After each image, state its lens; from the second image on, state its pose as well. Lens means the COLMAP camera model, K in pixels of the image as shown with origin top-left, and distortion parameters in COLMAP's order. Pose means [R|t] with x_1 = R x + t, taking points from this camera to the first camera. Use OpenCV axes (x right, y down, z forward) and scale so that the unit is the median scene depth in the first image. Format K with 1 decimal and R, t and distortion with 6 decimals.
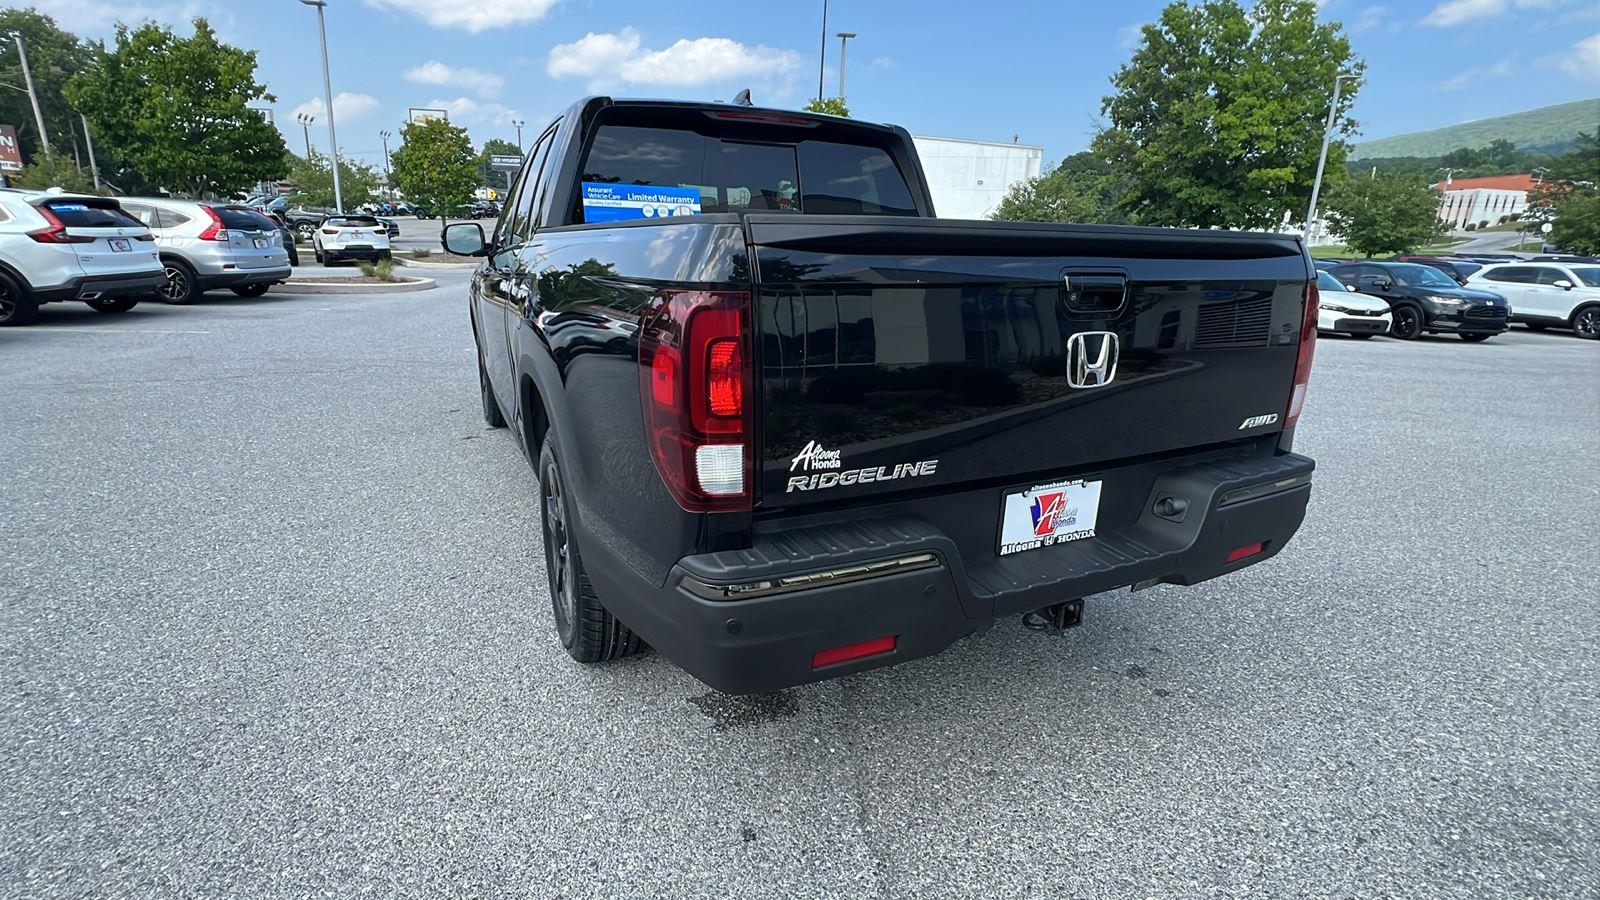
lens RADIAL K [[735.2, 0, 803.2], [0, 735.2, 443.5], [0, 0, 1]] dist [-0.003329, 0.000403]
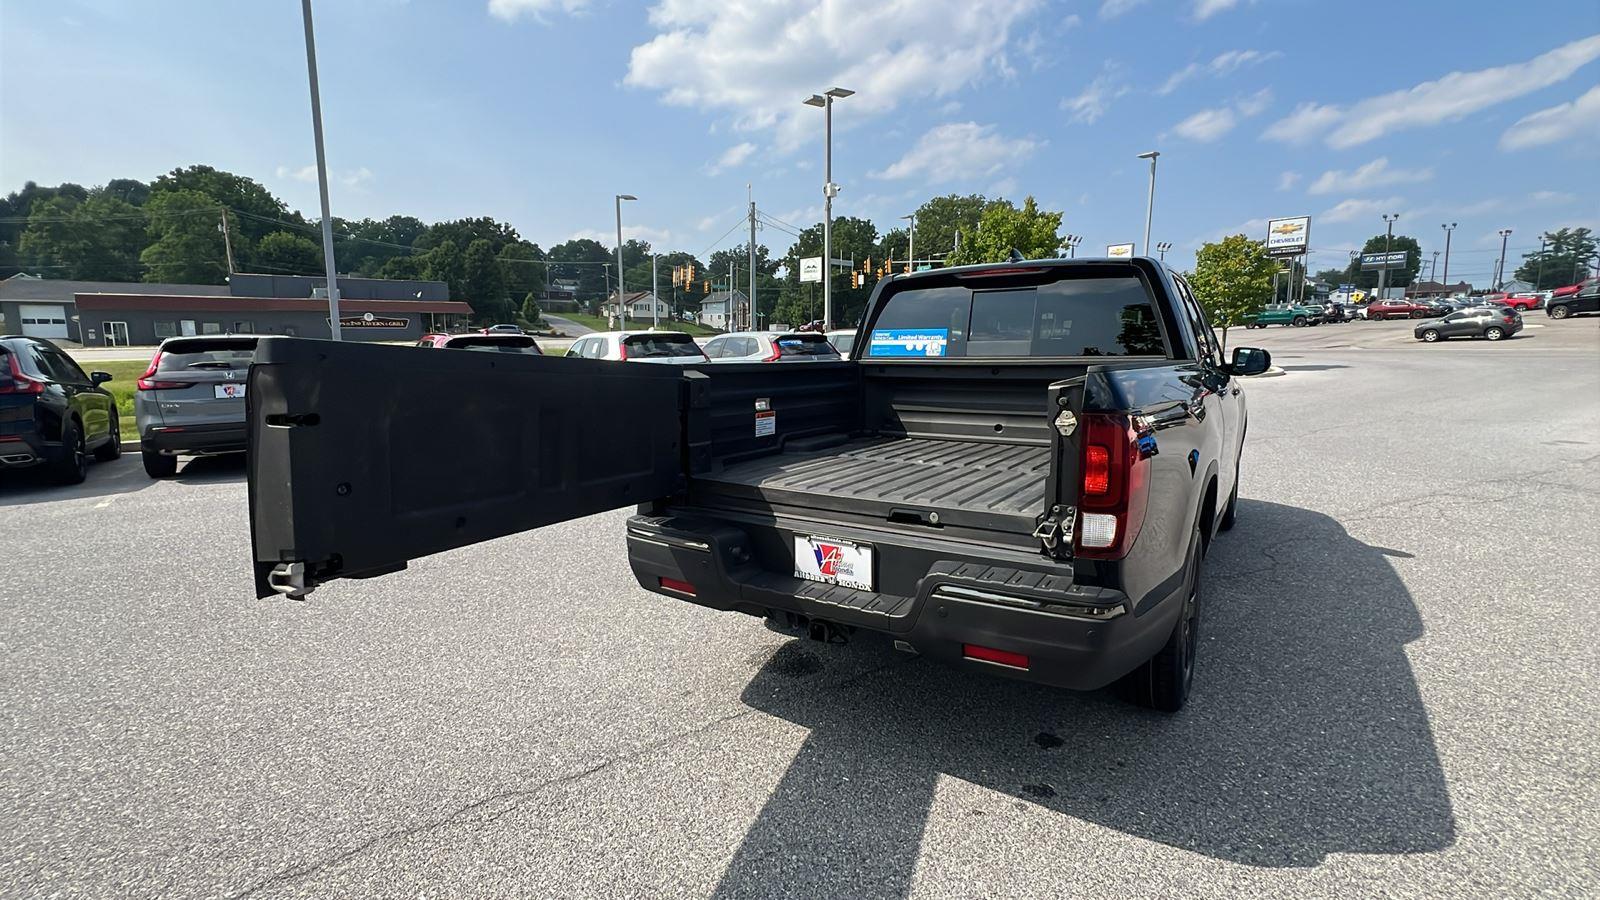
lens RADIAL K [[743.3, 0, 798.1], [0, 743.3, 445.1], [0, 0, 1]] dist [-0.004015, 0.001144]
pose [[0.508504, 0.087669, -0.856585, 1.522176], [-0.207824, 0.977889, -0.023288, -0.076064], [0.835604, 0.189861, 0.515480, 0.166163]]
